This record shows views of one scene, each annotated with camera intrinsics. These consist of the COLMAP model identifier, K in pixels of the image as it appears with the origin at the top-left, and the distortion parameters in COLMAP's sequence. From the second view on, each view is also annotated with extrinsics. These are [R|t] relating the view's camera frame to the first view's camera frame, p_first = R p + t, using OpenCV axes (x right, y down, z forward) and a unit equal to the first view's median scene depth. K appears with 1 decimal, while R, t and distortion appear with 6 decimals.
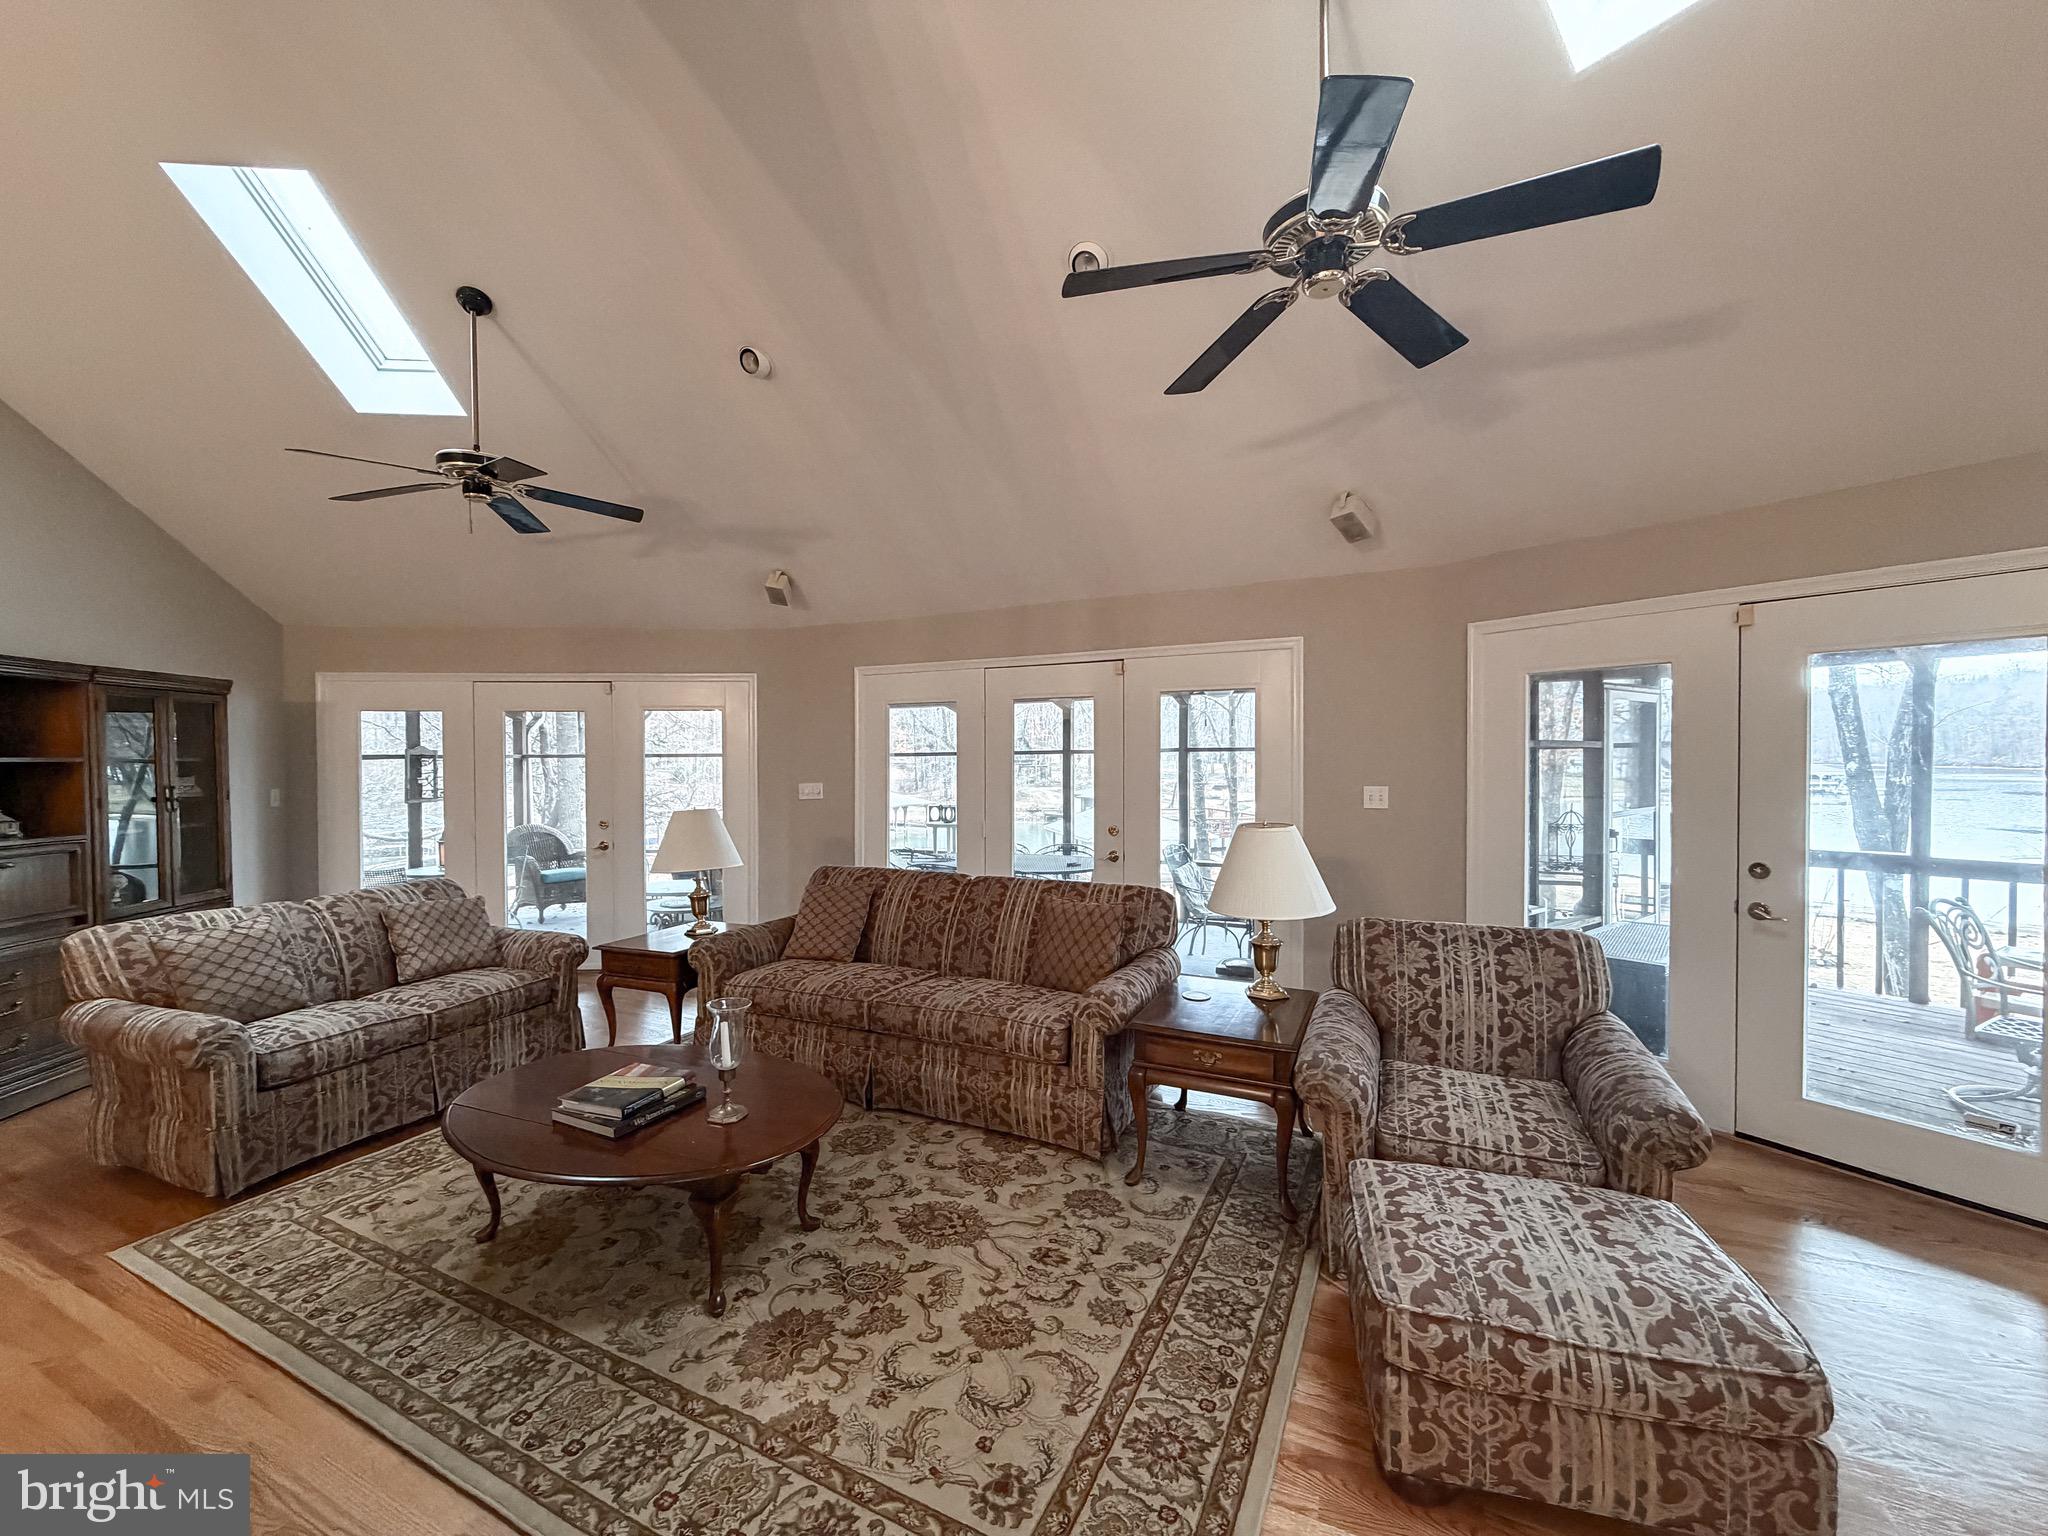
lens RADIAL K [[813.8, 0, 1018.9], [0, 813.8, 772.0], [0, 0, 1]] dist [0.001238, -0.000555]
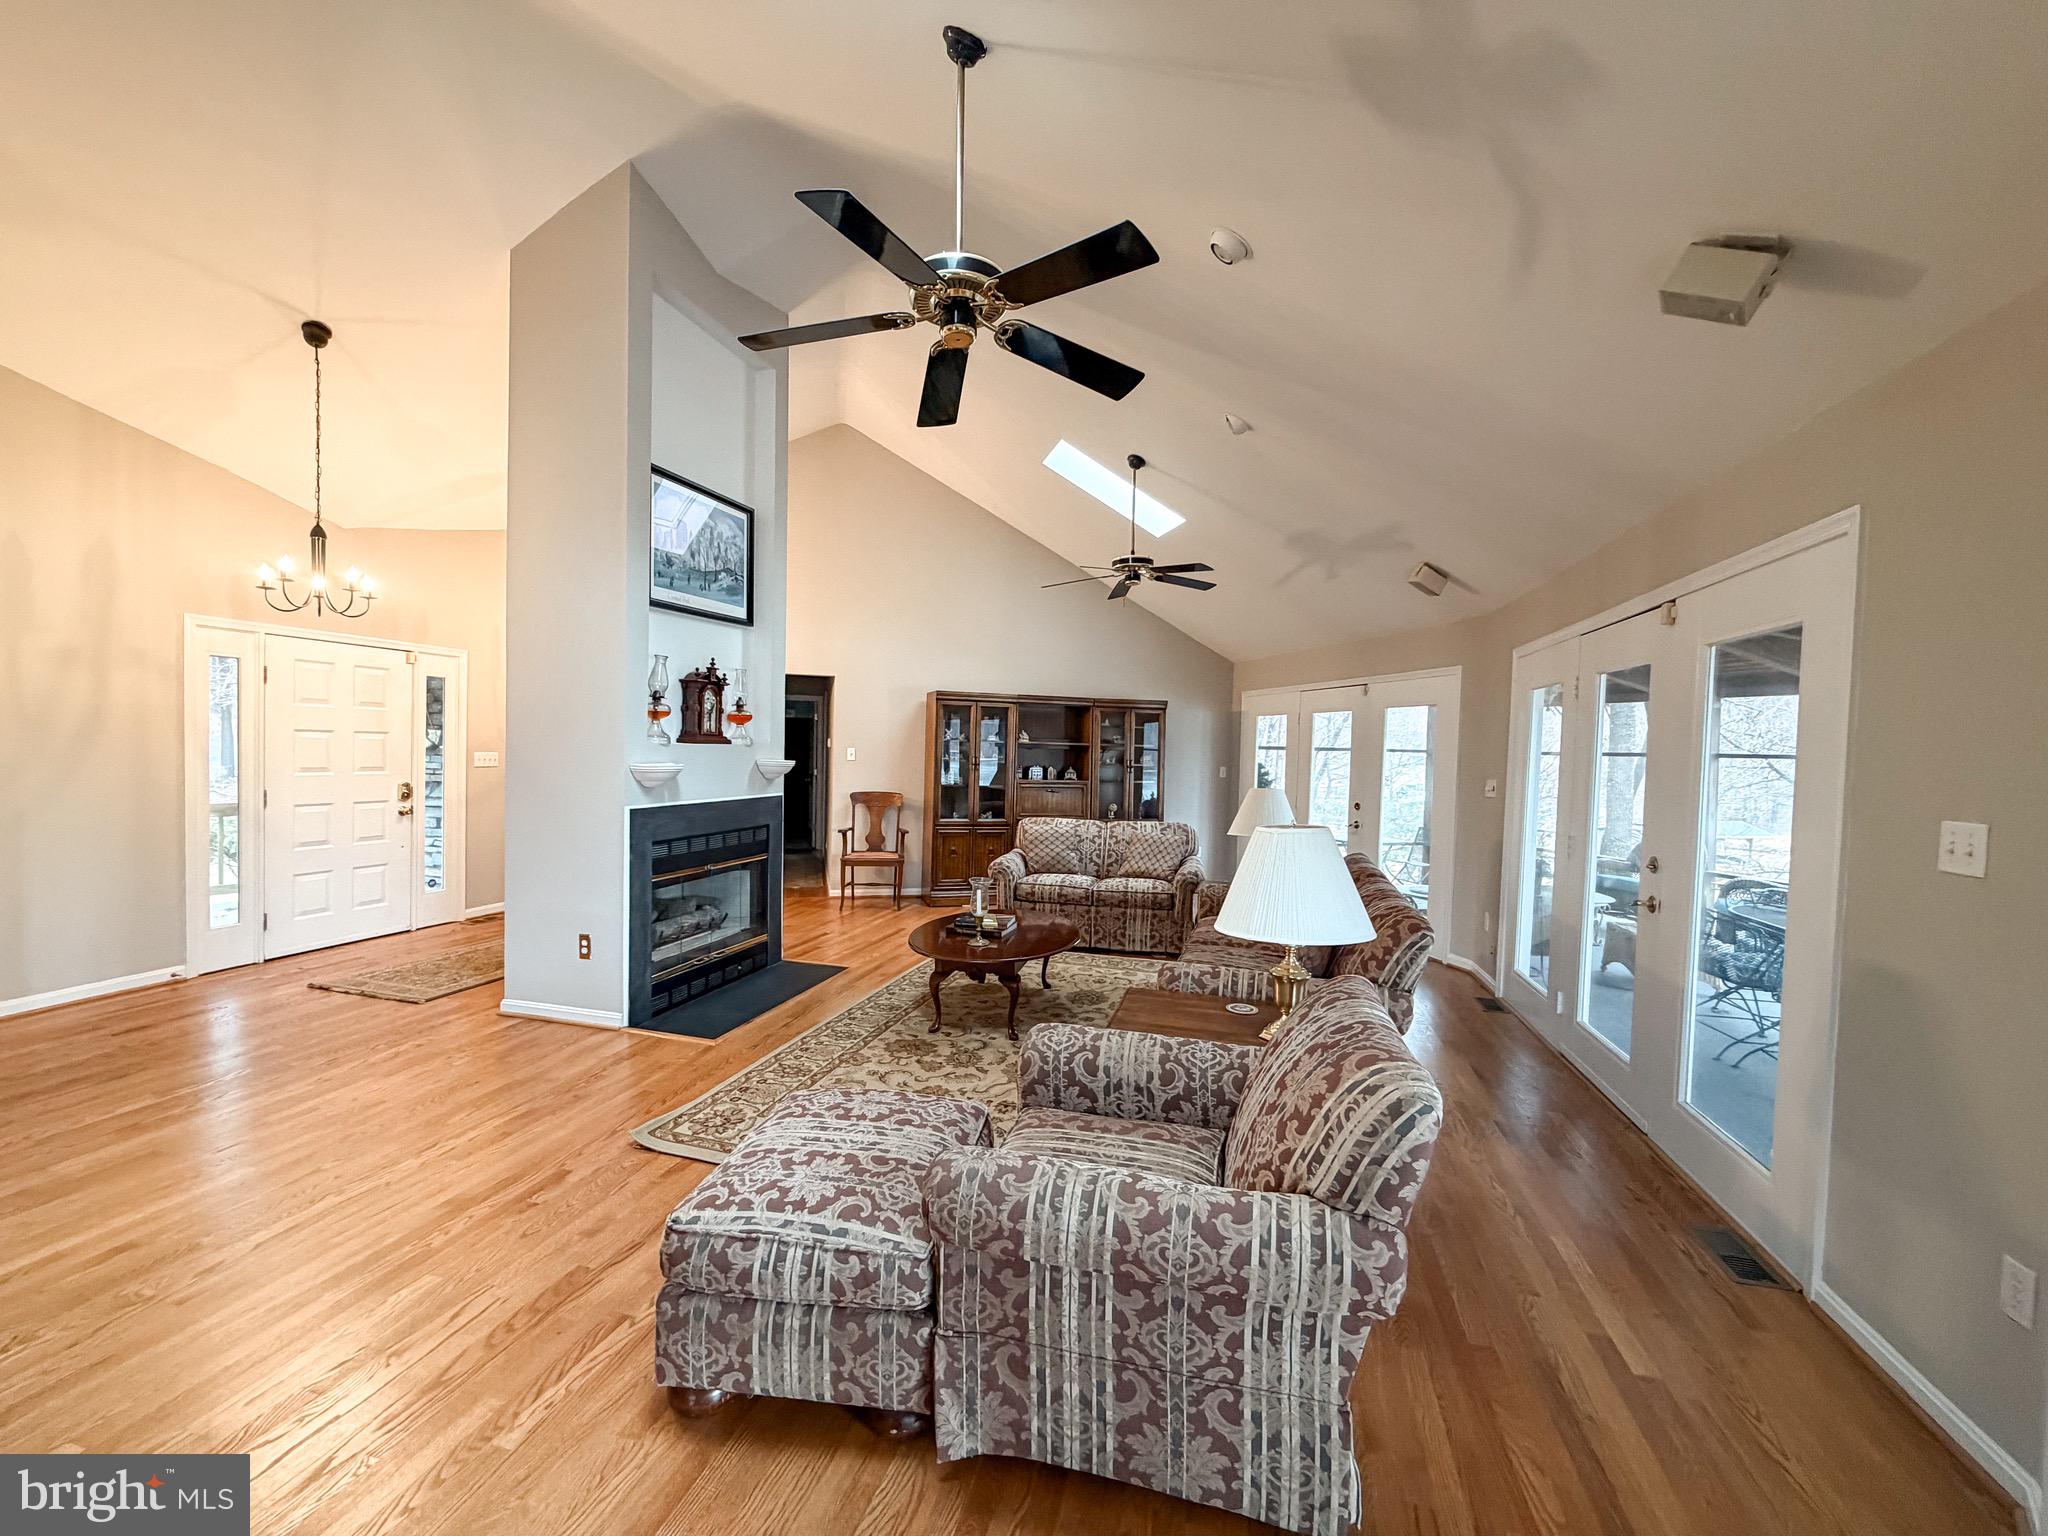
lens RADIAL K [[813.7, 0, 1020.0], [0, 813.7, 769.2], [0, 0, 1]] dist [0.002628, 0.000000]
pose [[0.166465, 0.034140, -0.985456, 1.349311], [-0.041493, 0.998758, 0.027592, -0.002818], [0.985174, 0.036297, 0.167675, 0.774083]]
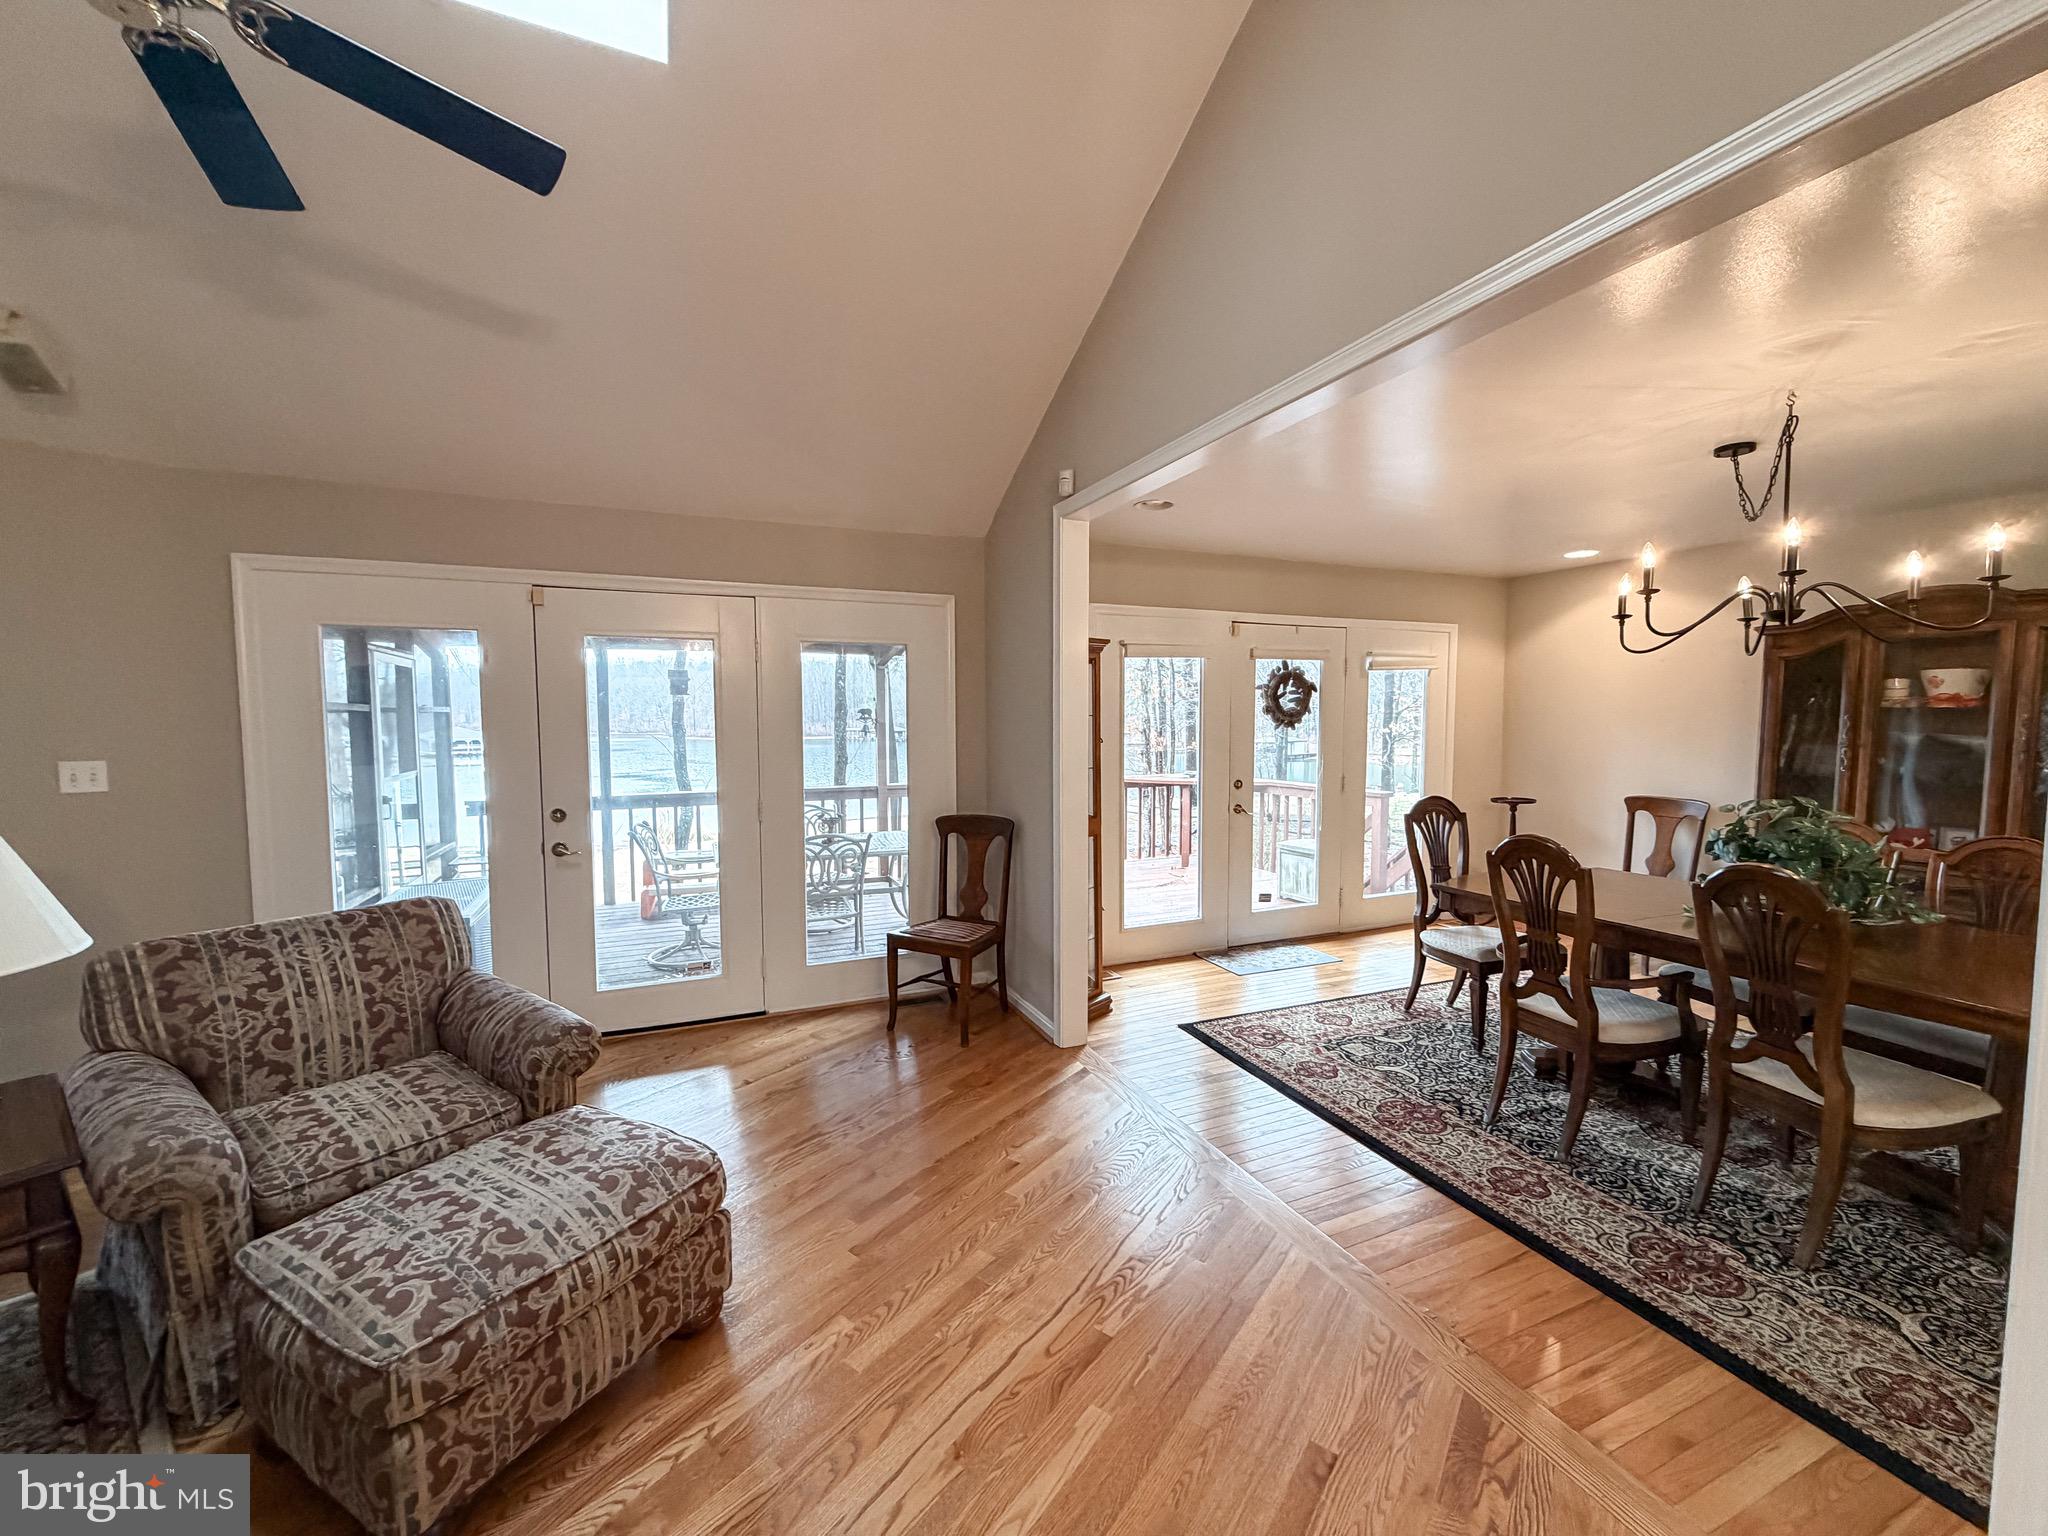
lens RADIAL K [[813.8, 0, 1018.9], [0, 813.8, 772.0], [0, 0, 1]] dist [0.001238, -0.000555]
pose [[0.206275, -0.057914, 0.976779, -0.134324], [0.020346, 0.998285, 0.054892, 0.008688], [-0.978282, 0.008551, 0.207100, 0.126299]]
